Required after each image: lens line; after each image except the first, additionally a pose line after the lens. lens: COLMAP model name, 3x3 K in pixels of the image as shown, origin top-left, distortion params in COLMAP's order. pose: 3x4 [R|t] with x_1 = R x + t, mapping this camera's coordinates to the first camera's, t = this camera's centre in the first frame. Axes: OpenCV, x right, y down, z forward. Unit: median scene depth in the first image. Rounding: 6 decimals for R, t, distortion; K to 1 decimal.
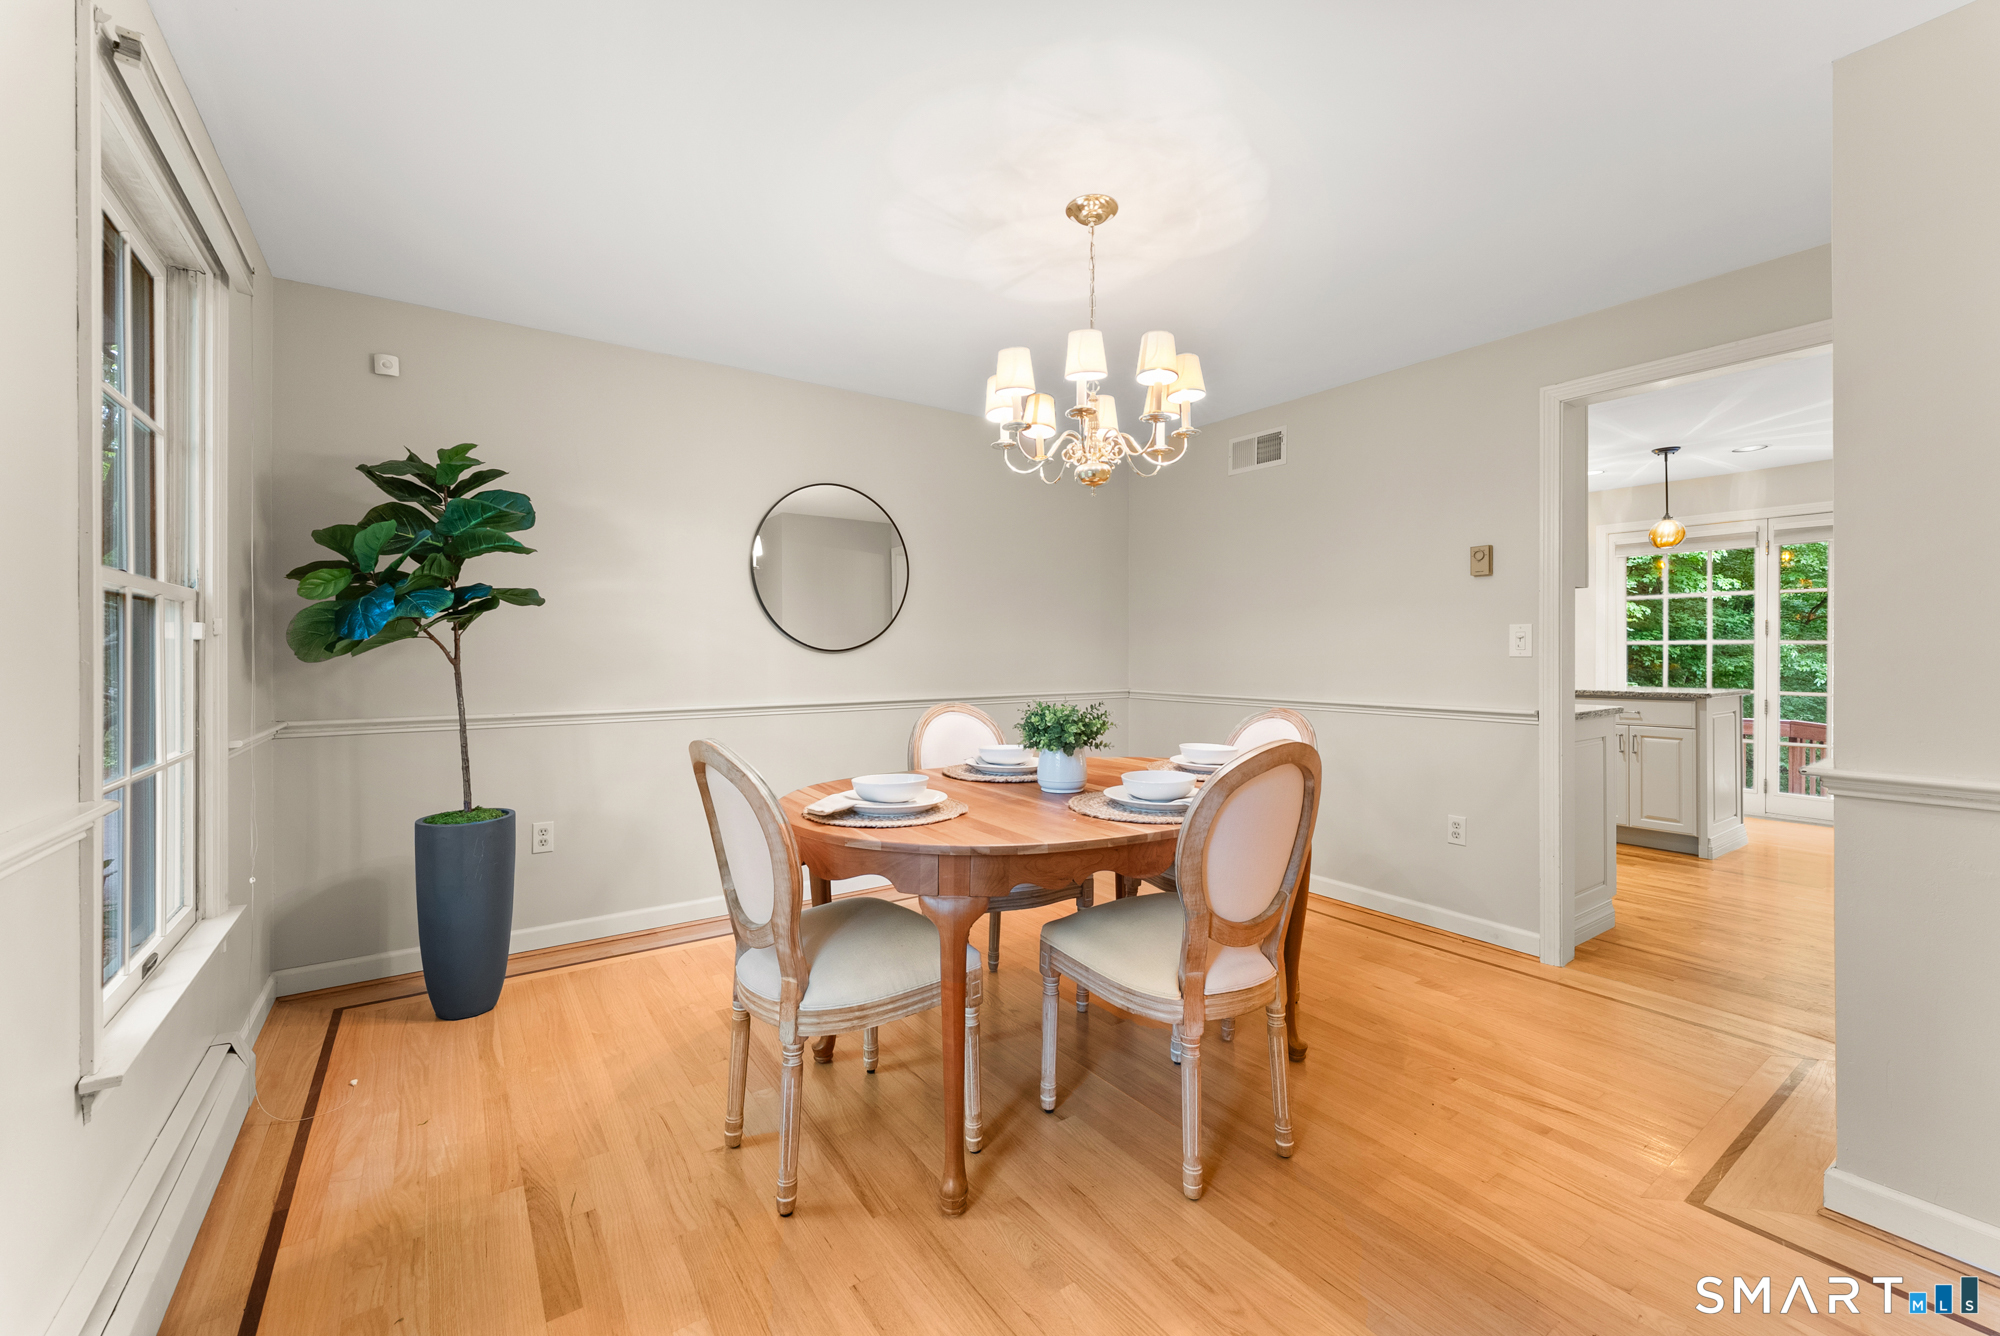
lens RADIAL K [[820.1, 0, 989.1], [0, 820.1, 649.5], [0, 0, 1]] dist [-0.000018, 0.000180]
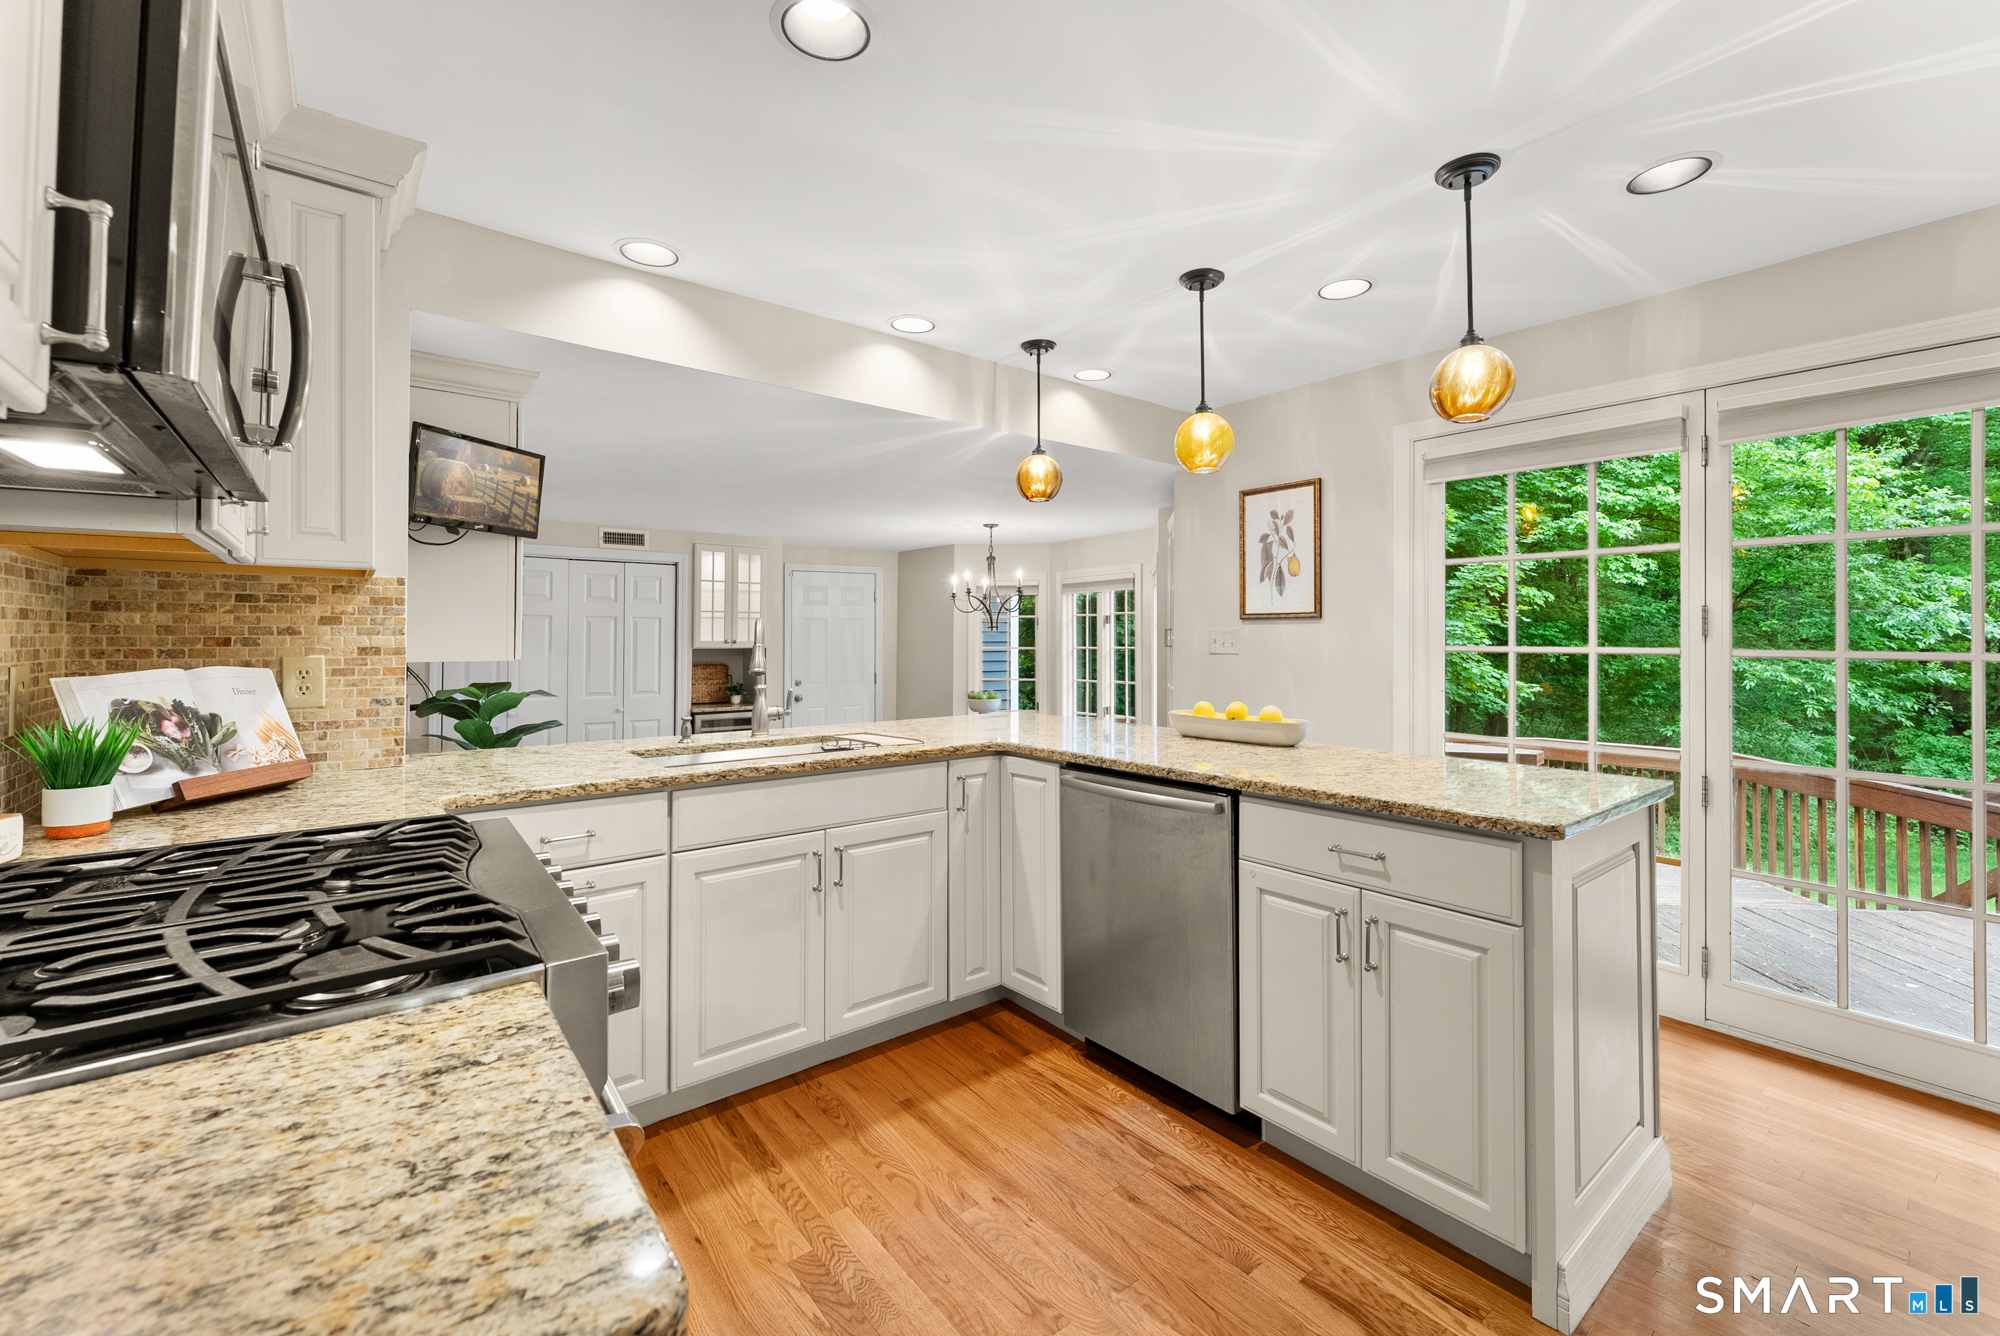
lens RADIAL K [[820.1, 0, 999.6], [0, 820.1, 624.9], [0, 0, 1]] dist [-0.000018, 0.000180]
pose [[0.998132, 0.003920, 0.060964, 0.511329], [-0.003067, 0.999896, -0.014078, -0.016331], [-0.061013, 0.013865, 0.998041, 0.551551]]
